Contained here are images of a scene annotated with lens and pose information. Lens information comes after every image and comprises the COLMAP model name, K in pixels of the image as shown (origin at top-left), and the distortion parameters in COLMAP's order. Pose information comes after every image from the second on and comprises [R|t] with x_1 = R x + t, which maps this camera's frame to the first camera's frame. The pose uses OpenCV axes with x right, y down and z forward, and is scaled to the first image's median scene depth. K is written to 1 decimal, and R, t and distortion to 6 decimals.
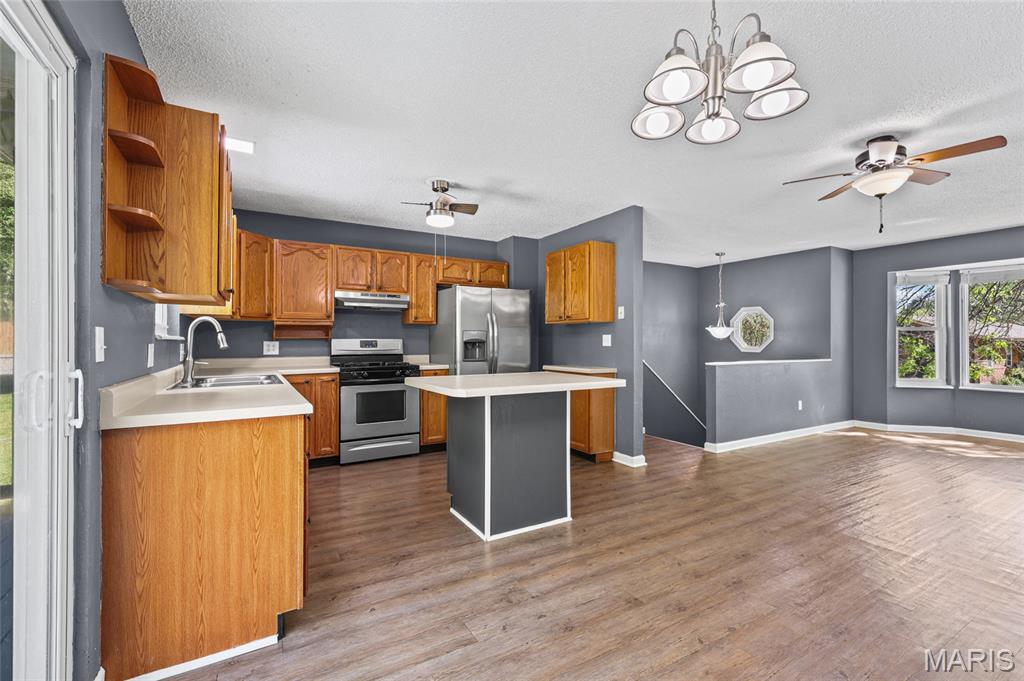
lens RADIAL K [[446.0, 0, 509.1], [0, 446.0, 339.0], [0, 0, 1]] dist [0.002276, 0.000027]
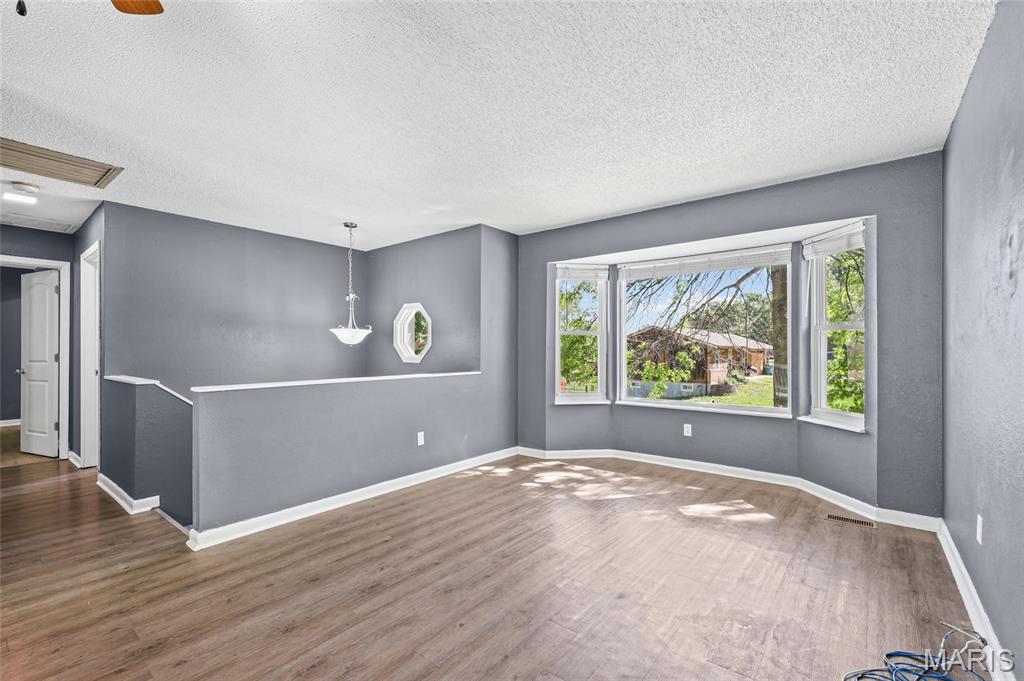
lens RADIAL K [[446.0, 0, 513.4], [0, 446.0, 349.0], [0, 0, 1]] dist [0.002985, -0.000070]
pose [[0.932463, -0.002688, 0.361256, 0.655867], [0.000298, 0.999978, 0.006670, 0.001533], [-0.361266, -0.006112, 0.932443, 0.353548]]
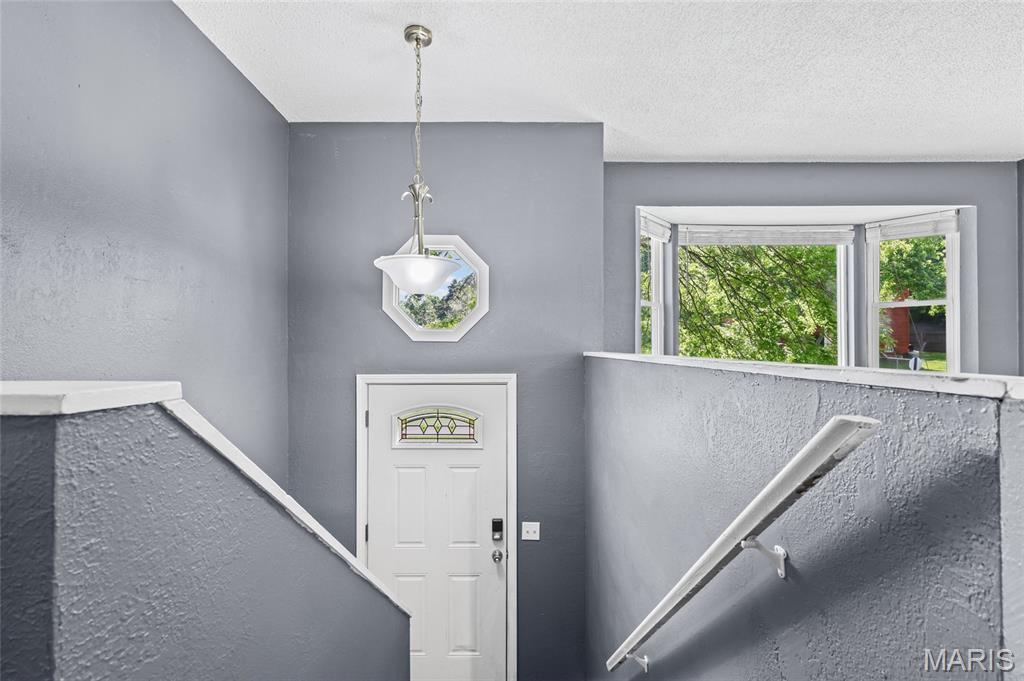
lens RADIAL K [[445.3, 0, 509.6], [0, 445.3, 345.3], [0, 0, 1]] dist [0.002739, 0.000079]
pose [[0.496824, -0.001035, 0.867850, 0.321918], [-0.002982, 0.999991, 0.002899, 0.048947], [-0.867846, -0.004028, 0.496817, 1.116669]]
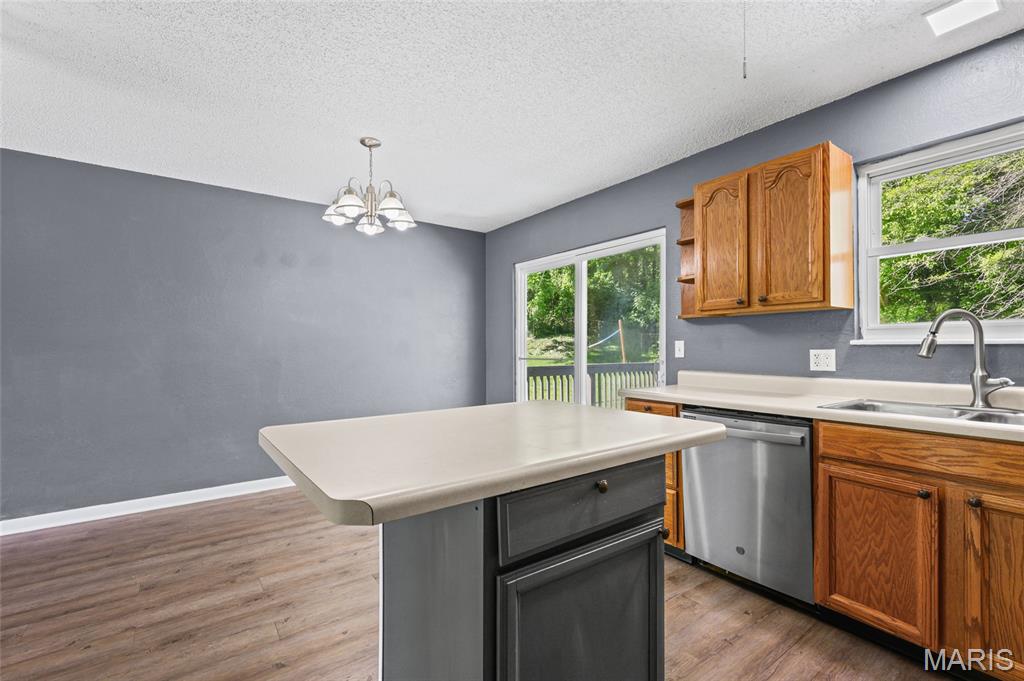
lens RADIAL K [[446.0, 0, 513.4], [0, 446.0, 349.0], [0, 0, 1]] dist [0.002985, -0.000070]
pose [[-0.994087, 0.002053, -0.108570, 0.028280], [0.002395, 0.999993, -0.003023, 0.005170], [0.108563, -0.003266, -0.994084, 0.971365]]
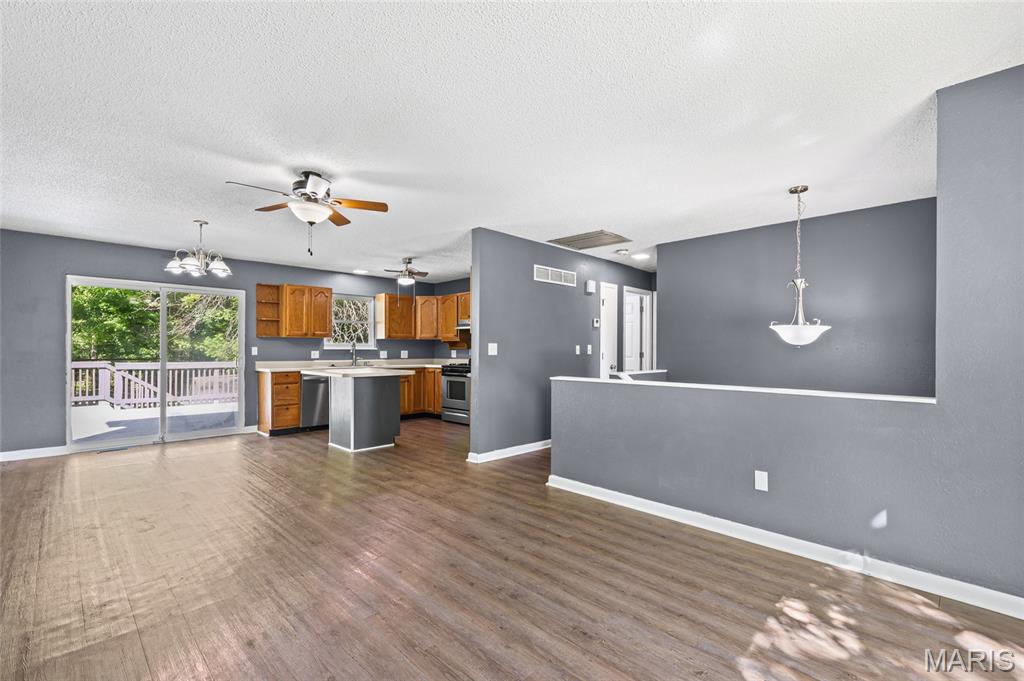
lens RADIAL K [[448.9, 0, 515.2], [0, 448.9, 347.9], [0, 0, 1]] dist [0.003038, 0.000120]
pose [[0.261784, -0.004153, -0.965117, 1.303533], [0.005678, 0.999980, -0.002763, 0.002357], [0.965110, -0.004756, 0.261803, 0.750979]]
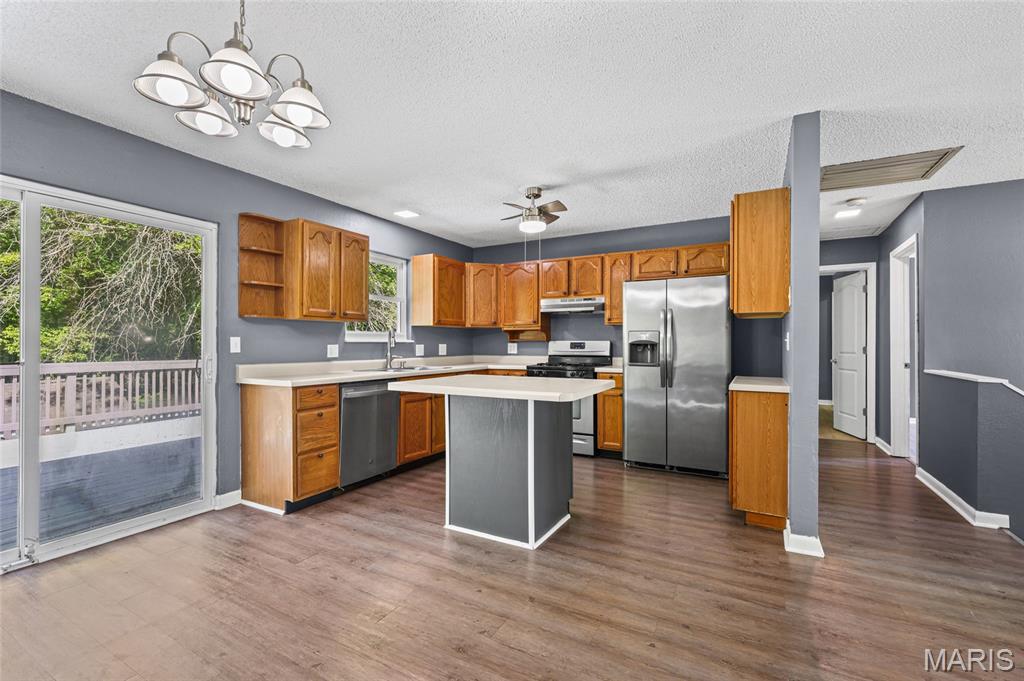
lens RADIAL K [[442.7, 0, 512.3], [0, 442.7, 342.0], [0, 0, 1]] dist [0.002579, 0.000110]
pose [[0.513310, -0.003369, -0.858197, 0.554997], [0.005824, 0.999983, -0.000442, 0.002139], [0.858183, -0.004771, 0.513321, 0.340652]]
